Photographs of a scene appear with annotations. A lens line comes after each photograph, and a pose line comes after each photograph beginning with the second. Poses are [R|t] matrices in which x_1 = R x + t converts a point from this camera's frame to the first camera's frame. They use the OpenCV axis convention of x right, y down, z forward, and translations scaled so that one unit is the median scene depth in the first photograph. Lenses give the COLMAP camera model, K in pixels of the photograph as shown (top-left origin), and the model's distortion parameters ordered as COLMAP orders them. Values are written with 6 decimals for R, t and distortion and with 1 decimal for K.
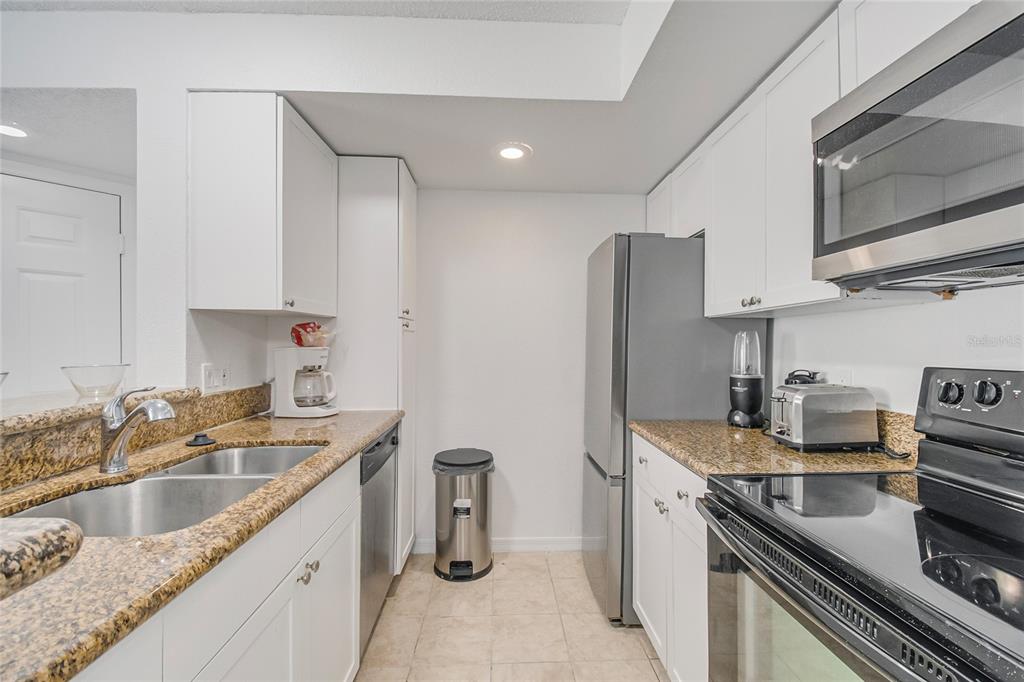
lens RADIAL K [[452.4, 0, 518.0], [0, 452.4, 343.9], [0, 0, 1]] dist [0.008637, -0.015583]
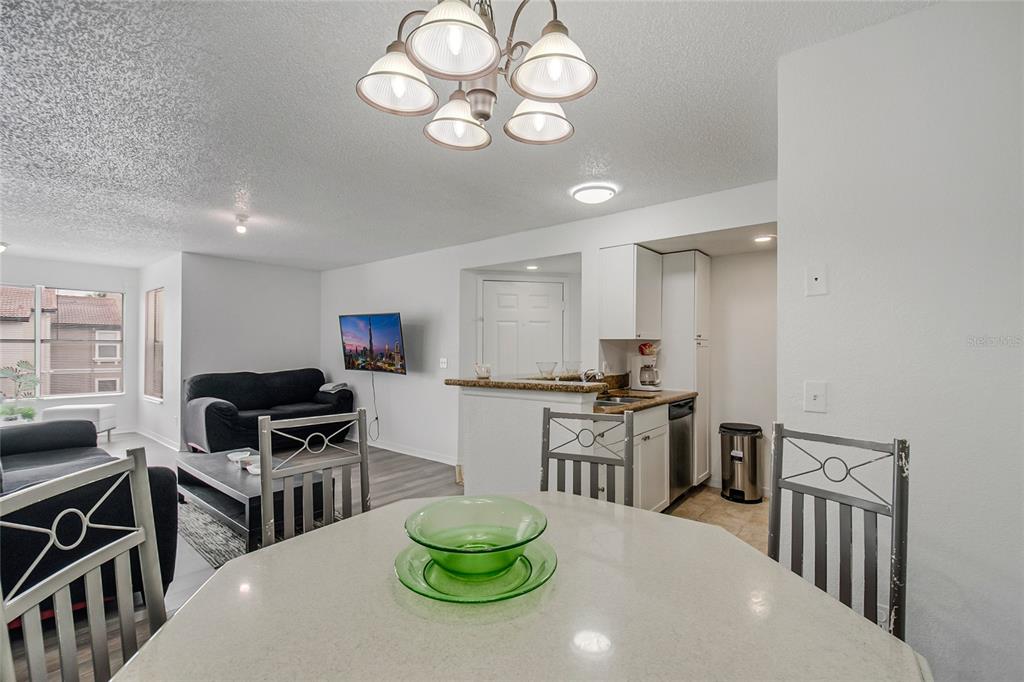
lens RADIAL K [[452.4, 0, 518.0], [0, 452.4, 343.9], [0, 0, 1]] dist [0.008637, -0.015583]
pose [[0.756245, -0.002423, -0.654284, 0.494294], [-0.000957, 0.999988, -0.004810, -0.042086], [0.654288, 0.004264, 0.756234, -1.052259]]
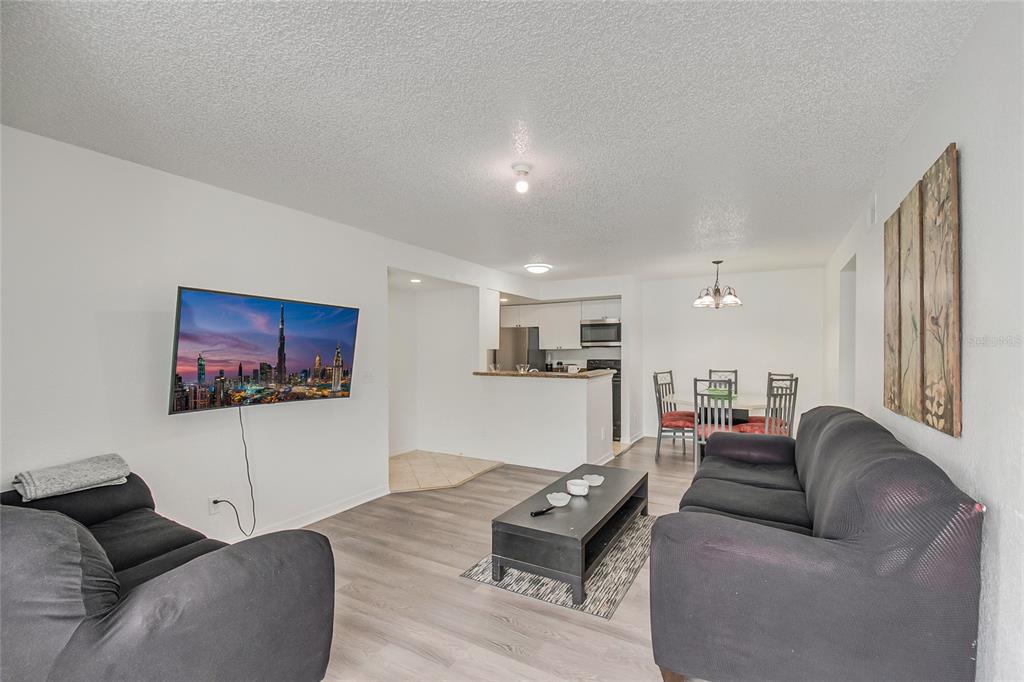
lens RADIAL K [[443.0, 0, 511.6], [0, 443.0, 363.3], [0, 0, 1]] dist [0.001299, -0.014039]
pose [[0.549997, -0.031567, 0.834570, -3.280854], [0.008772, 0.999449, 0.032022, -0.071616], [-0.835121, -0.010291, 0.549971, -1.035424]]
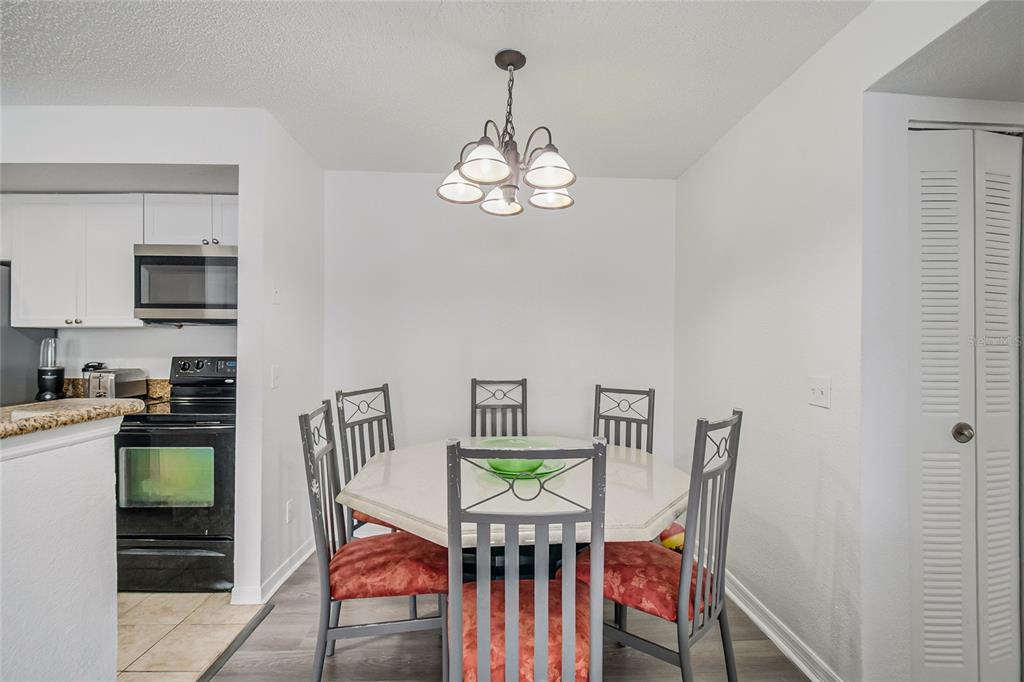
lens RADIAL K [[452.4, 0, 518.0], [0, 452.4, 343.9], [0, 0, 1]] dist [0.008637, -0.015583]
pose [[0.007799, 0.003170, 0.999965, -0.992219], [-0.004443, 0.999985, -0.003135, -0.012033], [-0.999960, -0.004418, 0.007813, -0.568607]]
